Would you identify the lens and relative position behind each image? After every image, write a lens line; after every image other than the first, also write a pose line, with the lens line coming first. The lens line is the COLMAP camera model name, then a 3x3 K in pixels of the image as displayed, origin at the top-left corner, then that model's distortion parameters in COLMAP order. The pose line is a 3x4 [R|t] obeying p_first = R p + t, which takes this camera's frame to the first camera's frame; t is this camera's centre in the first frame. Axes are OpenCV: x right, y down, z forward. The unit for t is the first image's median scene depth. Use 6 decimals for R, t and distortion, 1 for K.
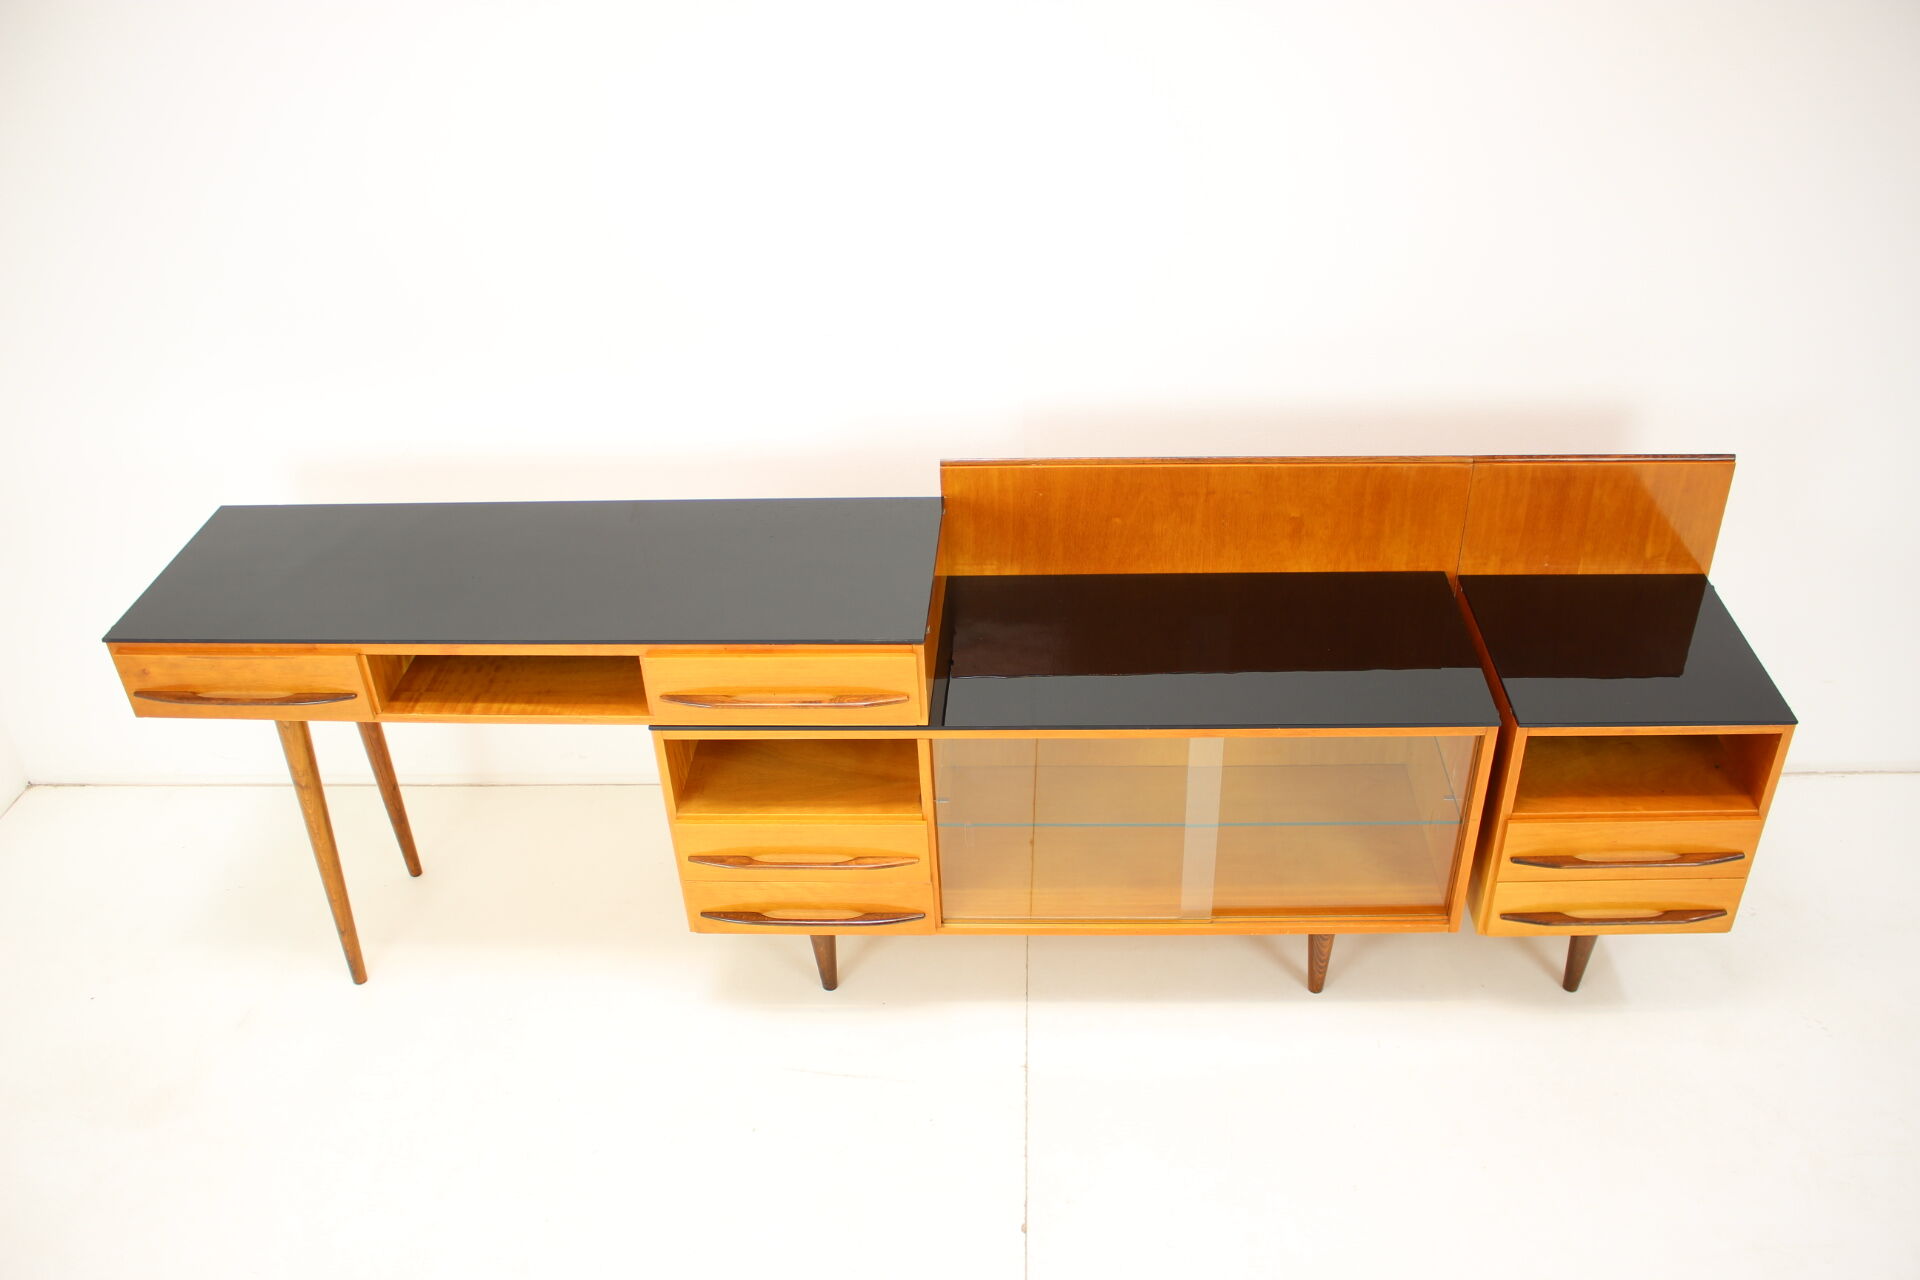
lens RADIAL K [[1590.2, 0, 960.0], [0, 1590.2, 640.0], [0, 0, 1]] dist [-0.162450, 0.120292]
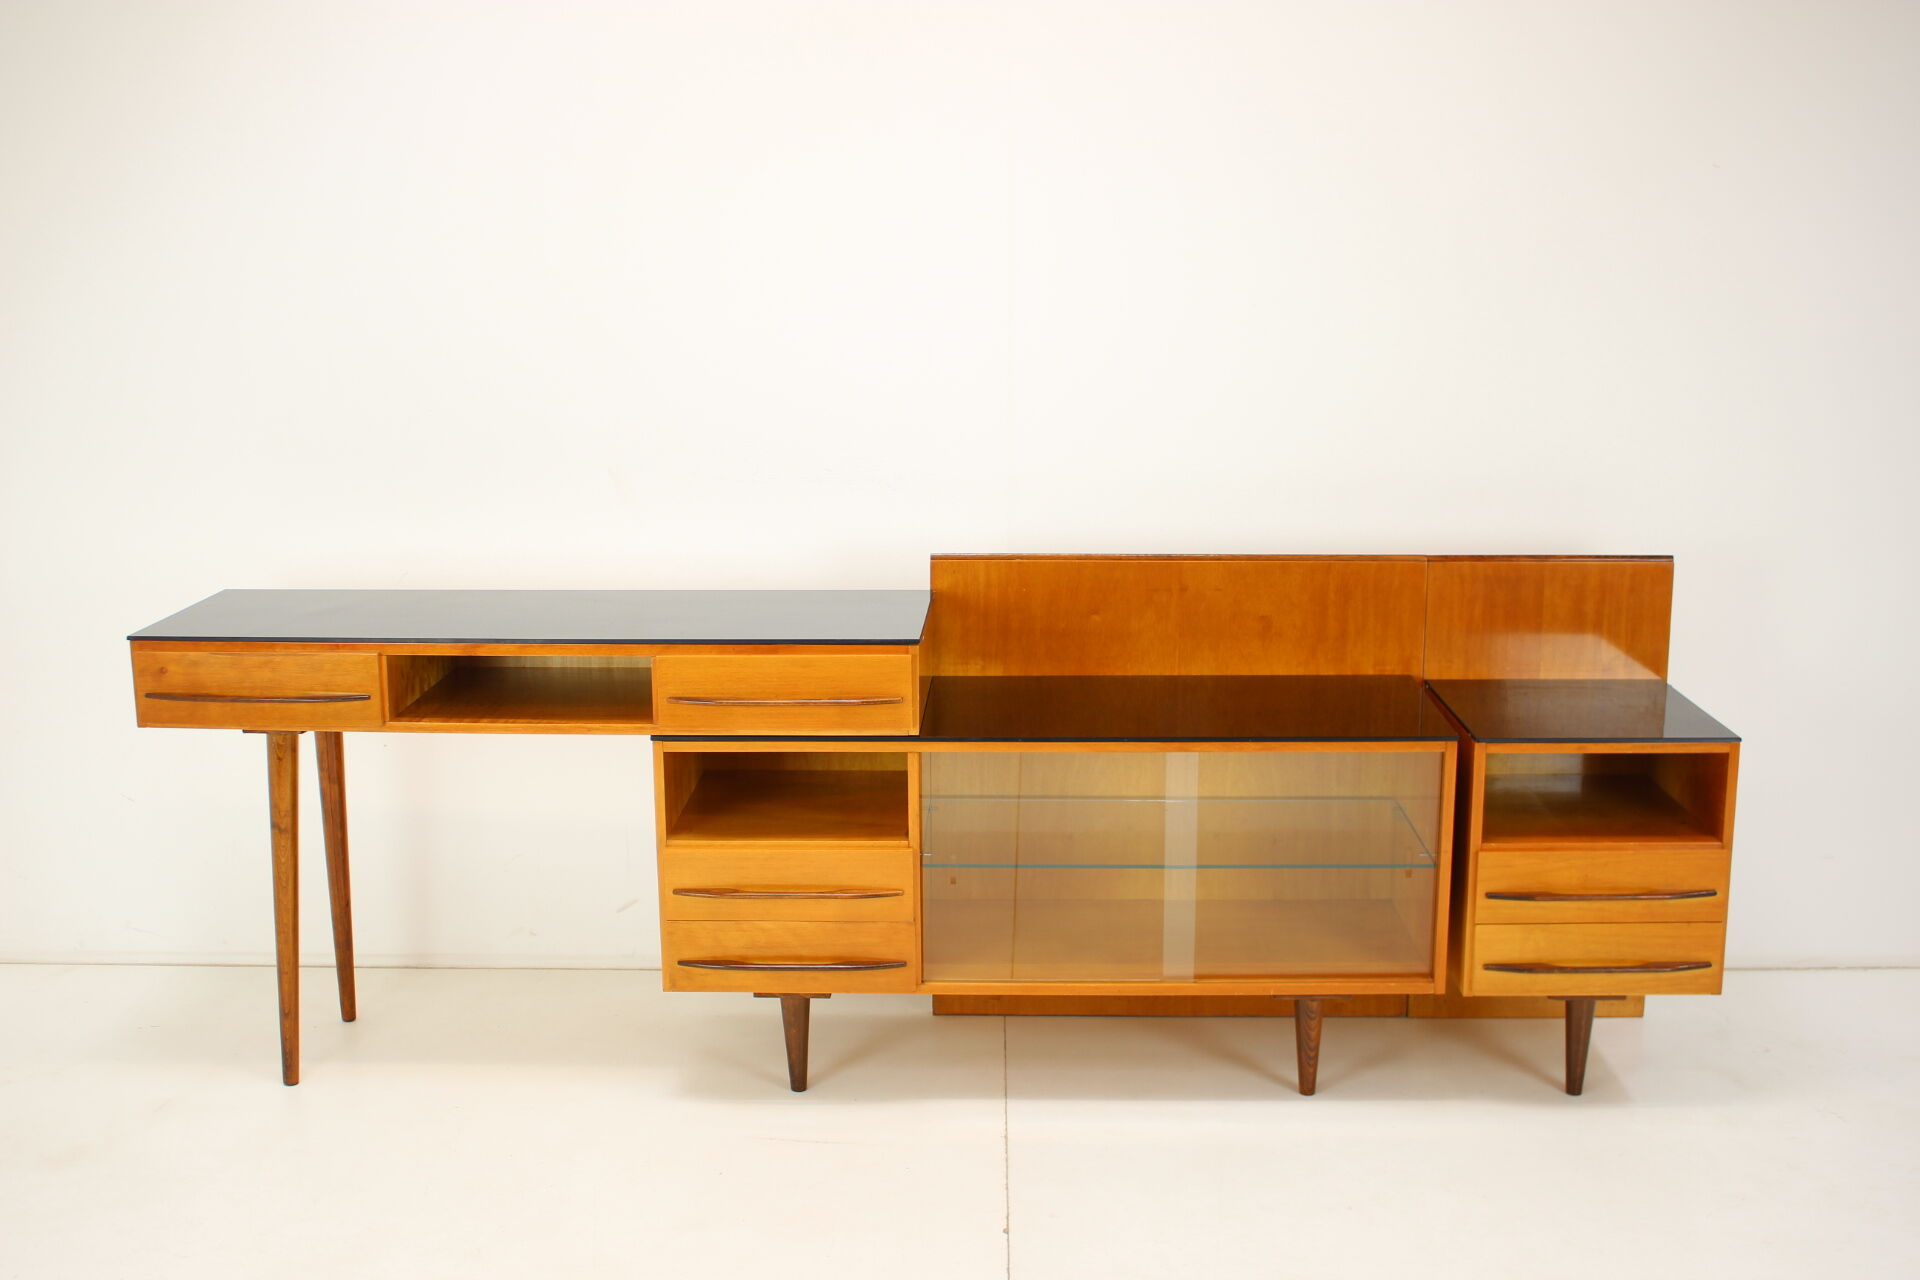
lens RADIAL K [[2100.1, 0, 960.0], [0, 2100.1, 640.0], [0, 0, 1]] dist [-0.109101, 0.018893]
pose [[0.999197, 0.028877, 0.027764, -0.030617], [-0.016300, 0.926191, -0.376702, 0.477686], [-0.036593, 0.375947, 0.925918, -0.293795]]
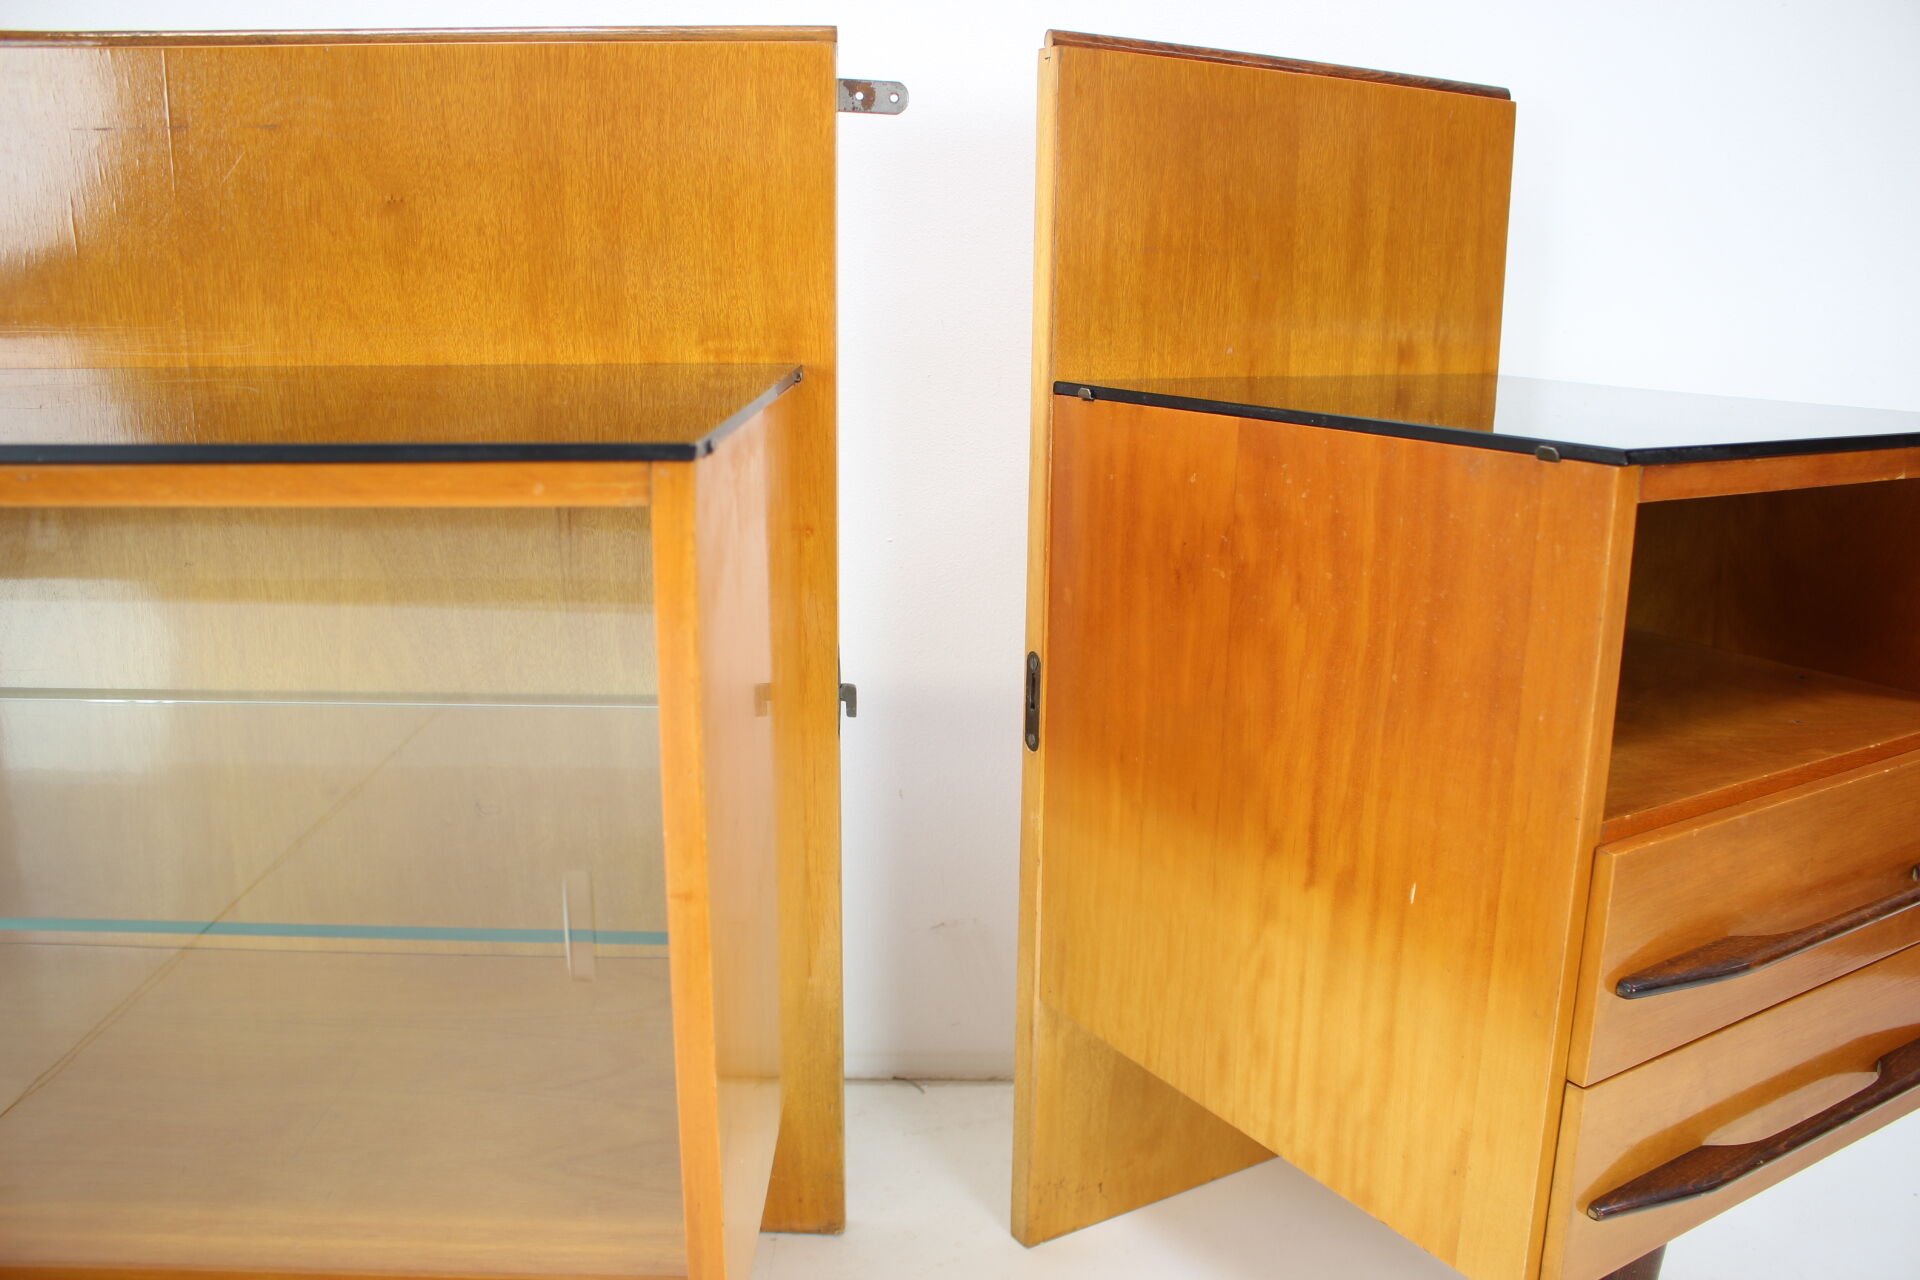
lens RADIAL K [[1590.2, 0, 960.0], [0, 1590.2, 640.0], [0, 0, 1]] dist [-0.162450, 0.120292]
pose [[0.997184, 0.037350, 0.065033, 0.335216], [-0.011481, 0.932968, -0.359777, 0.161820], [-0.074111, 0.358017, 0.930769, 0.683070]]
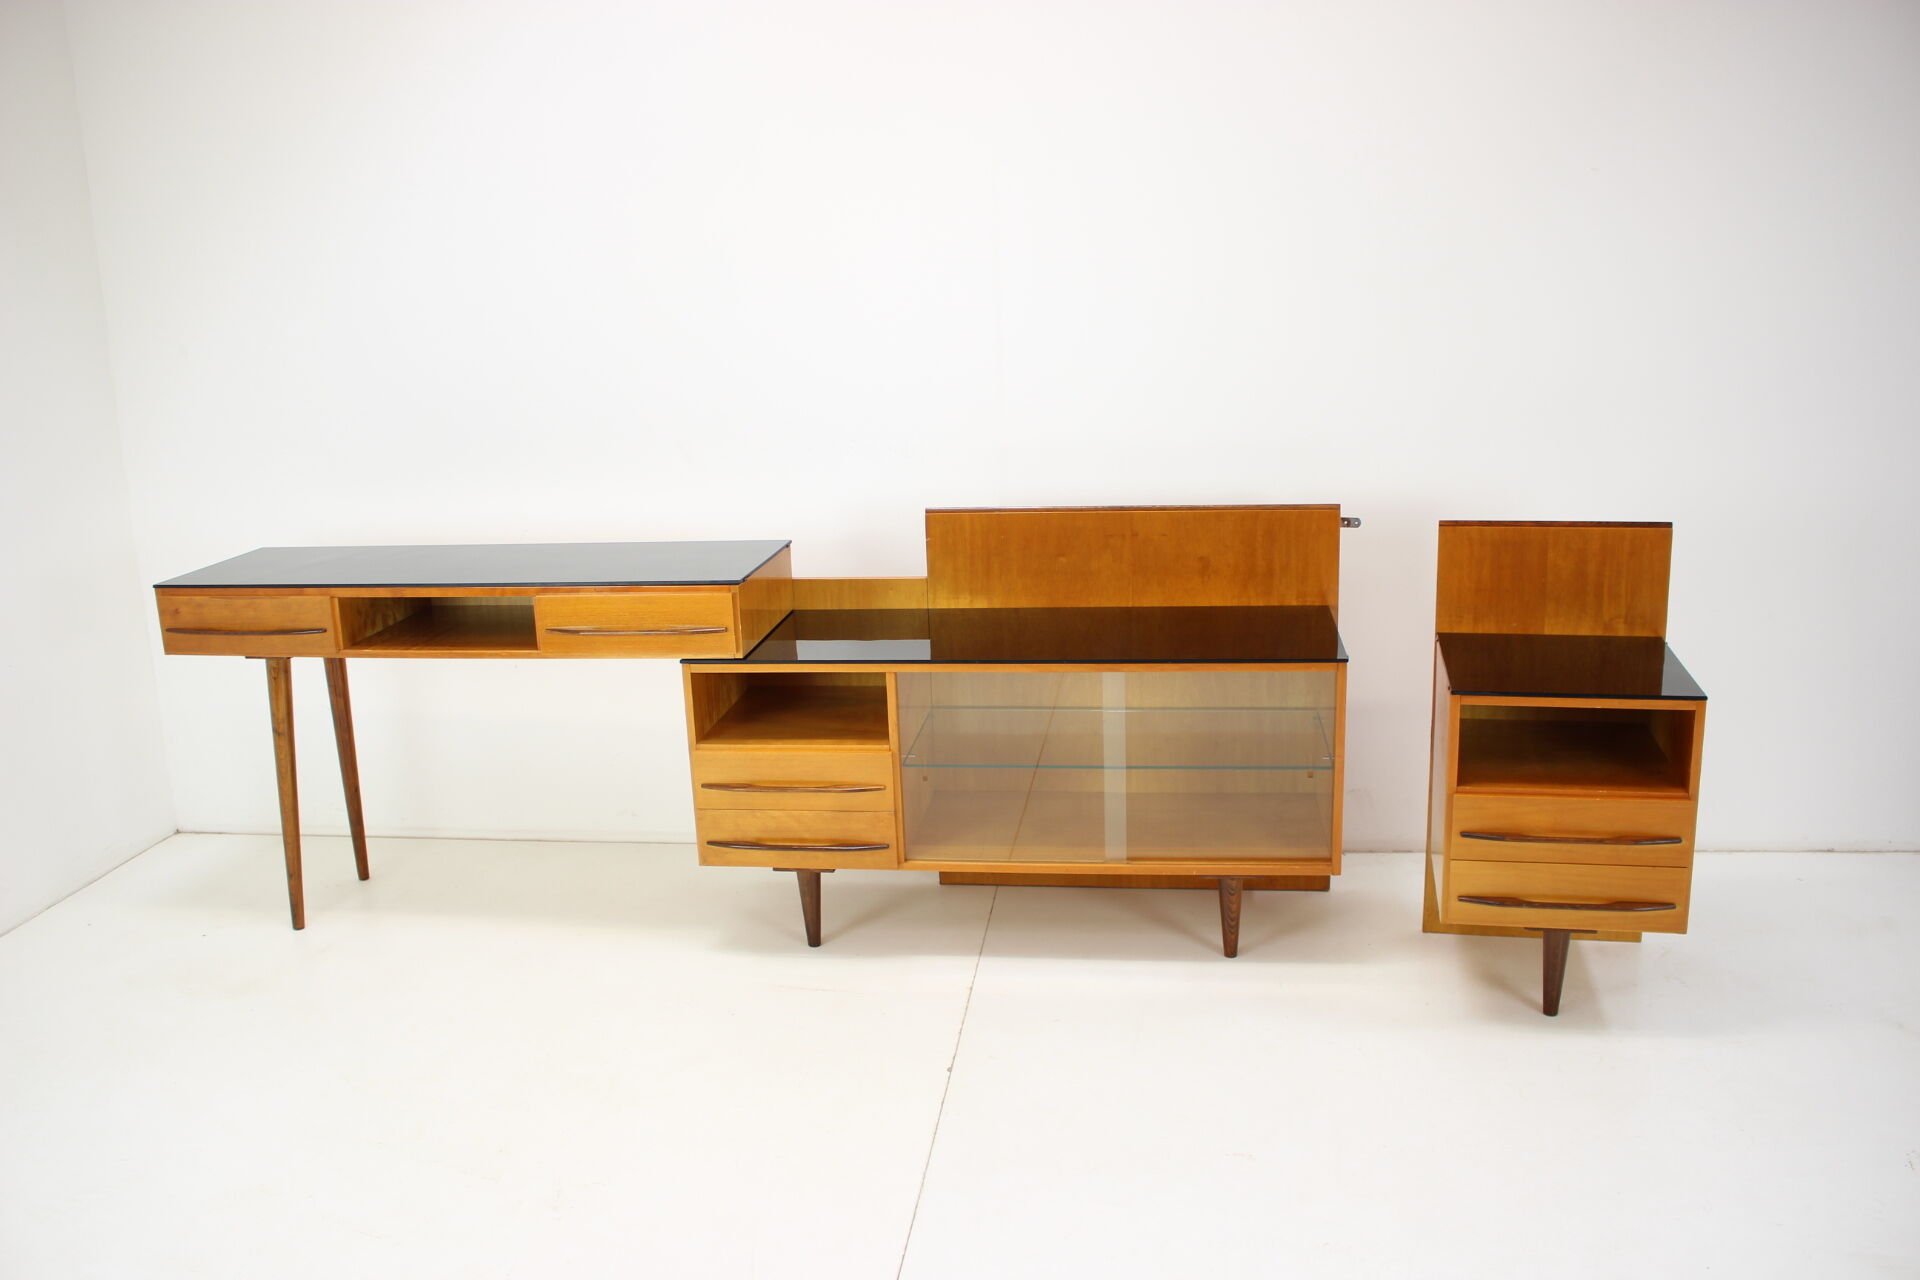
lens RADIAL K [[1590.2, 0, 960.0], [0, 1590.2, 640.0], [0, 0, 1]] dist [-0.162450, 0.120292]
pose [[0.996566, 0.023113, -0.079508, 0.122765], [-0.048717, 0.940126, -0.337327, 0.429386], [0.066951, 0.340042, 0.938024, -0.184435]]
